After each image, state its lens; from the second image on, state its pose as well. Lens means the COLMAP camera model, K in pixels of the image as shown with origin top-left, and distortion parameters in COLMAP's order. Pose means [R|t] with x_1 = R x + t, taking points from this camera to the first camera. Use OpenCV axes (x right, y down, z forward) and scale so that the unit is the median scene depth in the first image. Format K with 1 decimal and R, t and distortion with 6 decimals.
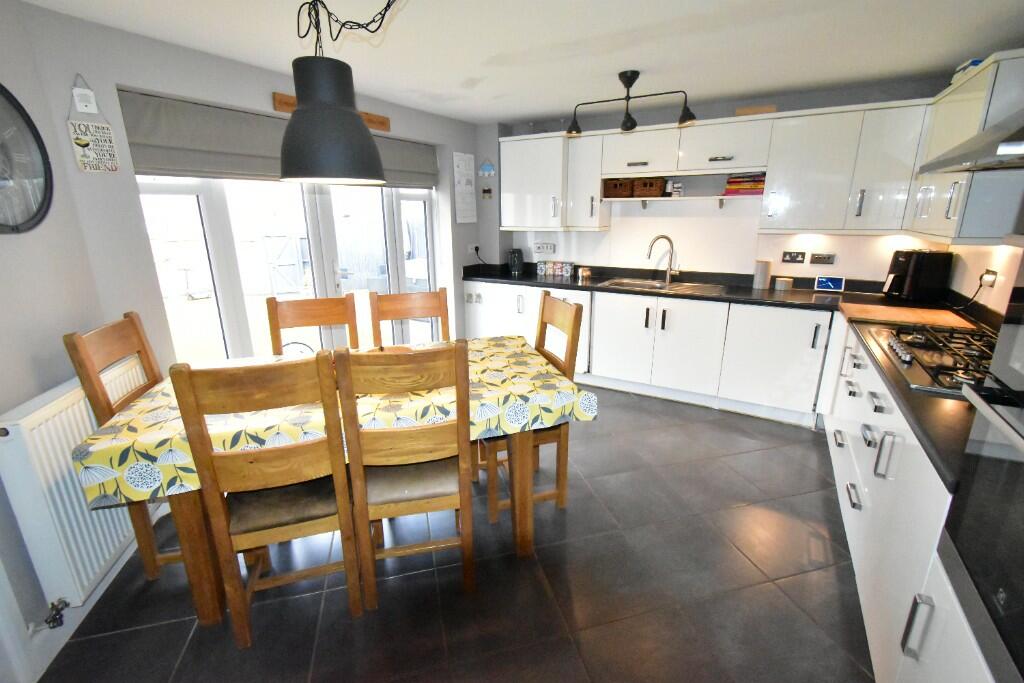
lens RADIAL K [[451.6, 0, 512.7], [0, 451.6, 340.5], [0, 0, 1]] dist [0.000868, 0.000834]
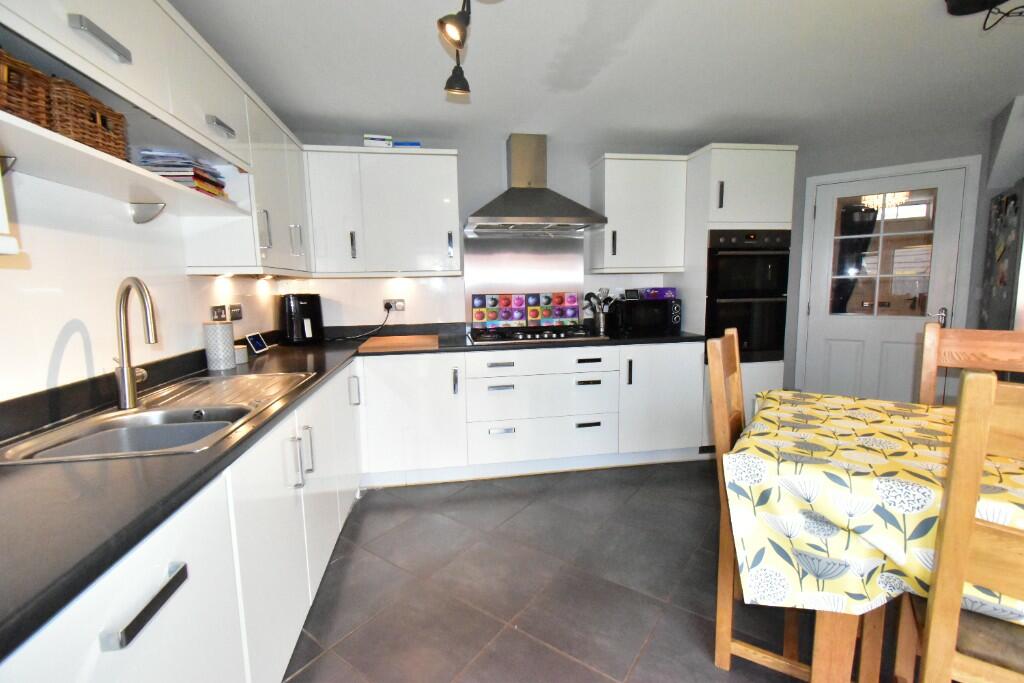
lens RADIAL K [[451.6, 0, 512.3], [0, 451.6, 341.7], [0, 0, 1]] dist [0.000868, 0.000834]
pose [[-0.633815, -0.074325, 0.769905, -0.185914], [0.236155, 0.929251, 0.284119, -0.347730], [-0.736552, 0.361896, -0.571421, 1.646178]]
